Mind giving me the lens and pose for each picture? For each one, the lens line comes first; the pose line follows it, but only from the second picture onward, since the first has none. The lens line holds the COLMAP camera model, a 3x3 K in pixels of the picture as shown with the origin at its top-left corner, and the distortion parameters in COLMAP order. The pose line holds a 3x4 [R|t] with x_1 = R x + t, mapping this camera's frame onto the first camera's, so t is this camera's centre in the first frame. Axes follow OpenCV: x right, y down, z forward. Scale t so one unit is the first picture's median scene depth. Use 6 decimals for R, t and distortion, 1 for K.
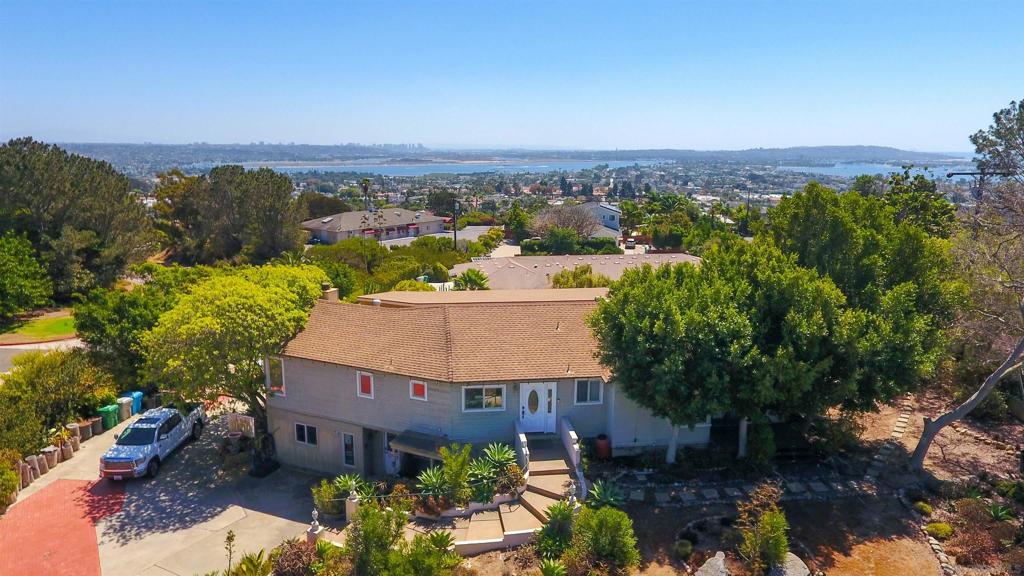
lens RADIAL K [[662.1, 0, 497.0], [0, 662.1, 274.9], [0, 0, 1]] dist [-0.001012, -0.003353]
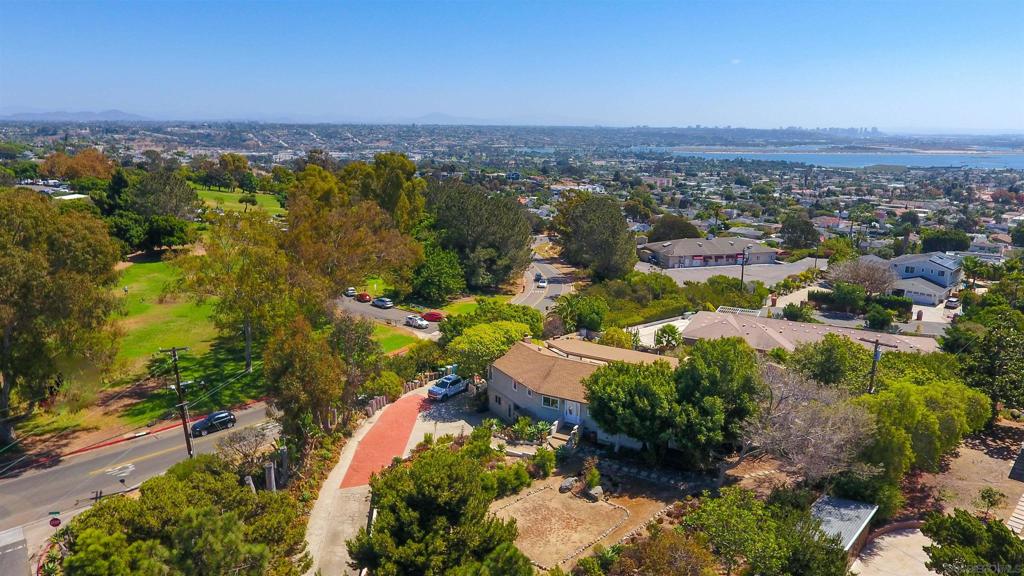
lens RADIAL K [[662.1, 0, 497.0], [0, 662.1, 274.9], [0, 0, 1]] dist [-0.001012, -0.003353]
pose [[0.807706, 0.133427, -0.574290, 0.798262], [-0.116393, 0.990972, 0.066536, -0.282290], [0.577983, 0.013102, 0.815944, -0.730214]]
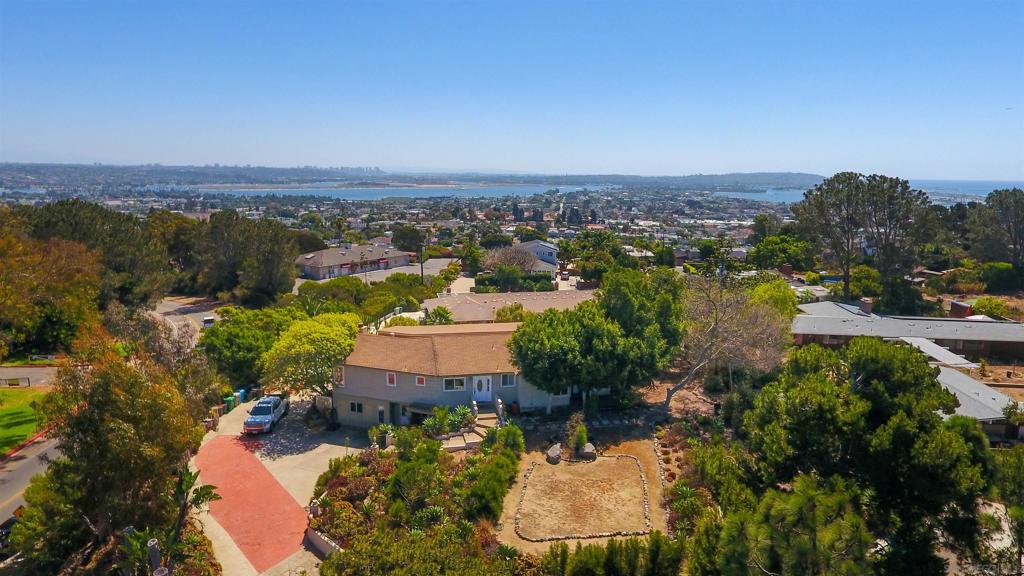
lens RADIAL K [[644.8, 0, 507.1], [0, 644.8, 289.9], [0, 0, 1]] dist [0.002894, 0.000258]
pose [[0.996490, -0.006730, 0.083445, -0.016170], [0.007256, 0.999956, -0.005999, -0.057588], [-0.083401, 0.006584, 0.996494, -0.662223]]
